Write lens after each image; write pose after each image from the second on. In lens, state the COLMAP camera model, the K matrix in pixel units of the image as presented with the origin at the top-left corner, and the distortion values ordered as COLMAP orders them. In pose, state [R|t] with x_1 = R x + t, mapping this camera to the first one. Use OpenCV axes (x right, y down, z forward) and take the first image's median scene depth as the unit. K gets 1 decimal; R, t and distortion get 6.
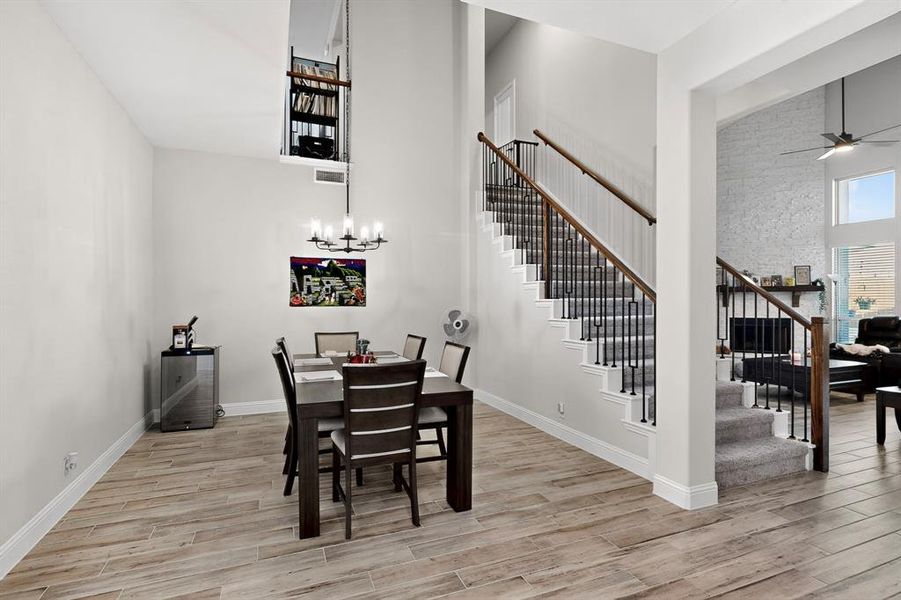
lens RADIAL K [[446.6, 0, 450.5], [0, 446.6, 300.0], [0, 0, 1]] dist [0.001038, 0.000504]
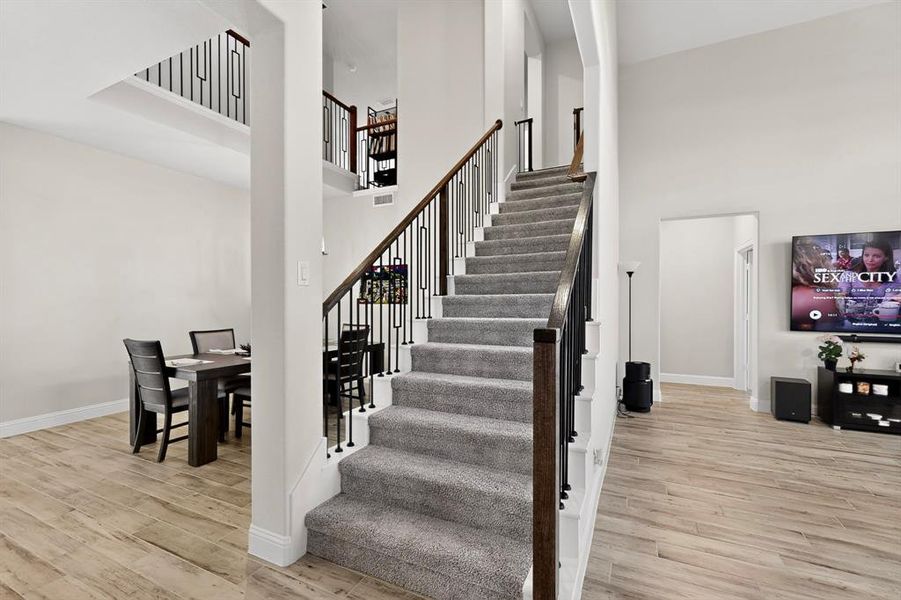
lens RADIAL K [[392.1, 0, 448.8], [0, 392.1, 302.7], [0, 0, 1]] dist [0.001745, 0.000395]
pose [[0.670509, 0.004506, -0.741887, 0.677473], [-0.000116, 0.999982, 0.005969, 0.004320], [0.741901, -0.003916, 0.670498, 0.408436]]
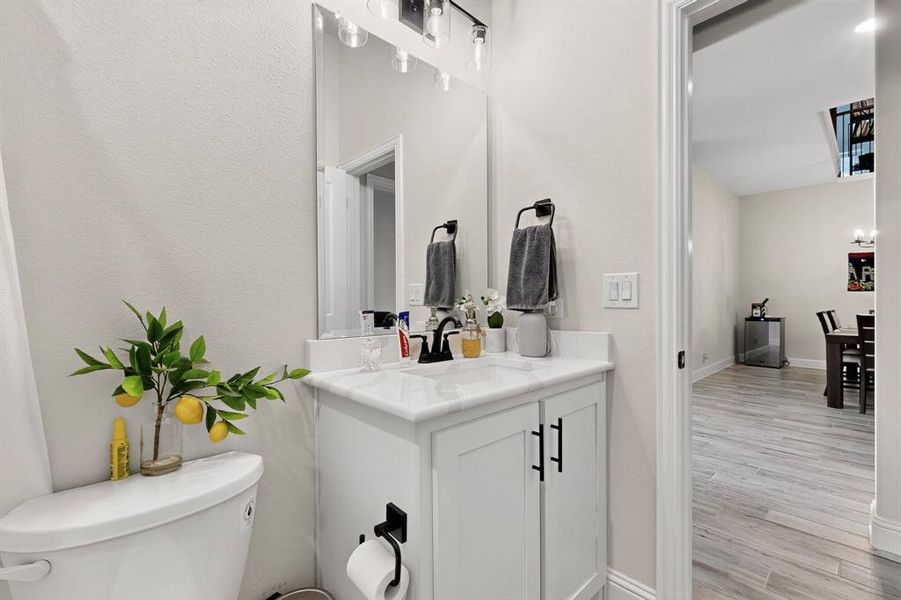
lens RADIAL K [[392.0, 0, 450.5], [0, 392.0, 300.0], [0, 0, 1]] dist [-0.001919, 0.000924]
pose [[0.359964, -0.001821, -0.932965, 0.287671], [0.001743, 0.999998, -0.001279, 0.038641], [0.932965, -0.001165, 0.359966, -0.490802]]
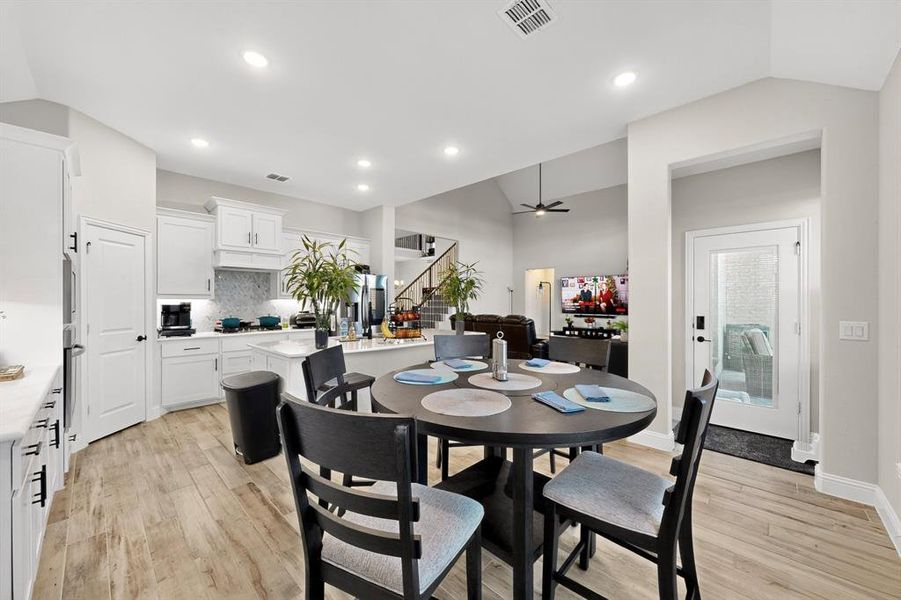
lens RADIAL K [[337.9, 0, 450.3], [0, 337.9, 300.6], [0, 0, 1]] dist [0.001641, 0.000049]
pose [[0.412692, -0.000254, -0.910871, 1.981536], [-0.000146, 1.000000, -0.000345, 0.000024], [0.910871, 0.000276, 0.412691, 0.155363]]
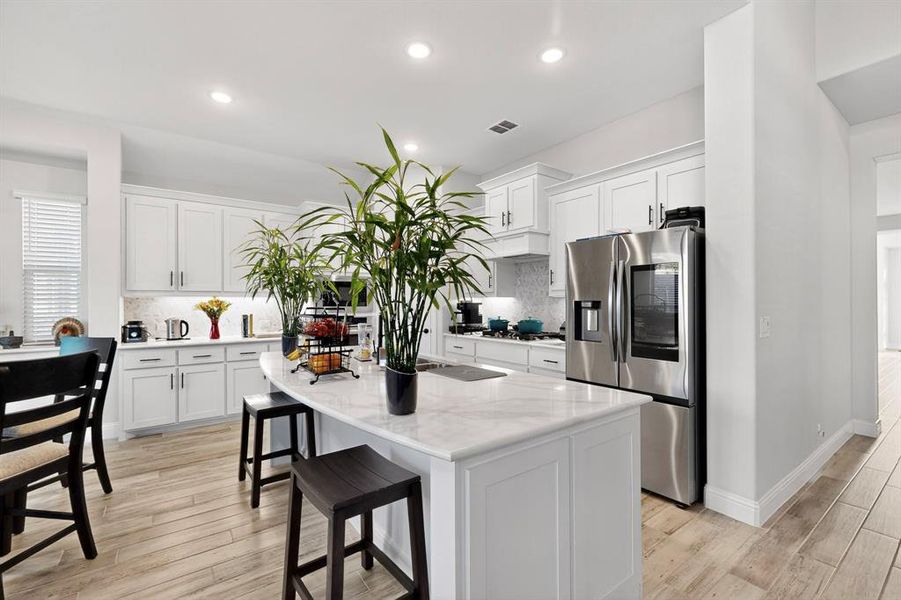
lens RADIAL K [[392.1, 0, 448.8], [0, 392.1, 302.7], [0, 0, 1]] dist [0.001745, 0.000395]
pose [[-0.971341, 0.006058, -0.237612, 1.296101], [0.006494, 0.999978, -0.001052, 0.007832], [0.237600, -0.002564, -0.971360, 0.773265]]
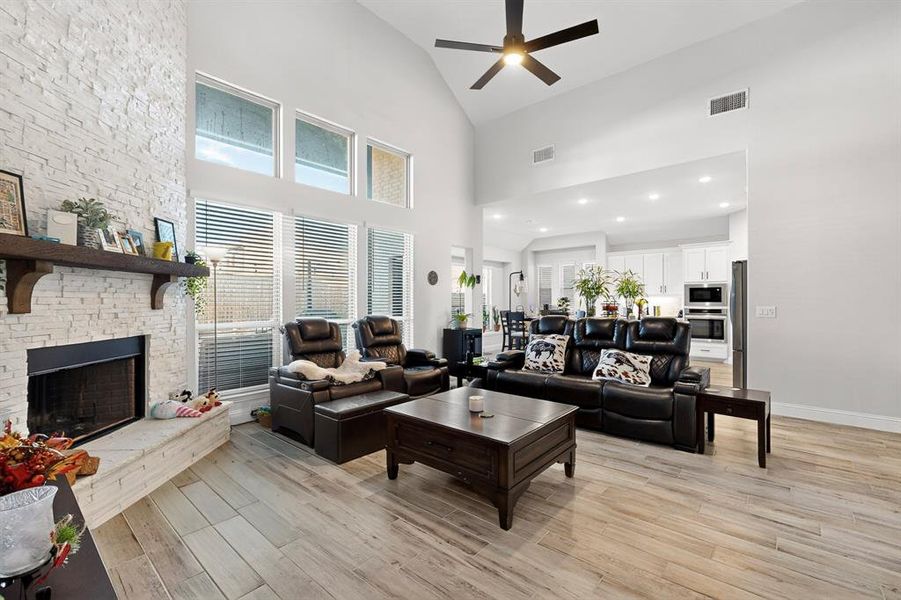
lens RADIAL K [[392.0, 0, 450.5], [0, 392.0, 300.0], [0, 0, 1]] dist [-0.001919, 0.000924]
pose [[-0.450710, 0.002048, 0.892668, 0.433243], [-0.001235, 0.999995, -0.002918, 0.010418], [-0.892669, -0.002417, -0.450705, 1.380021]]
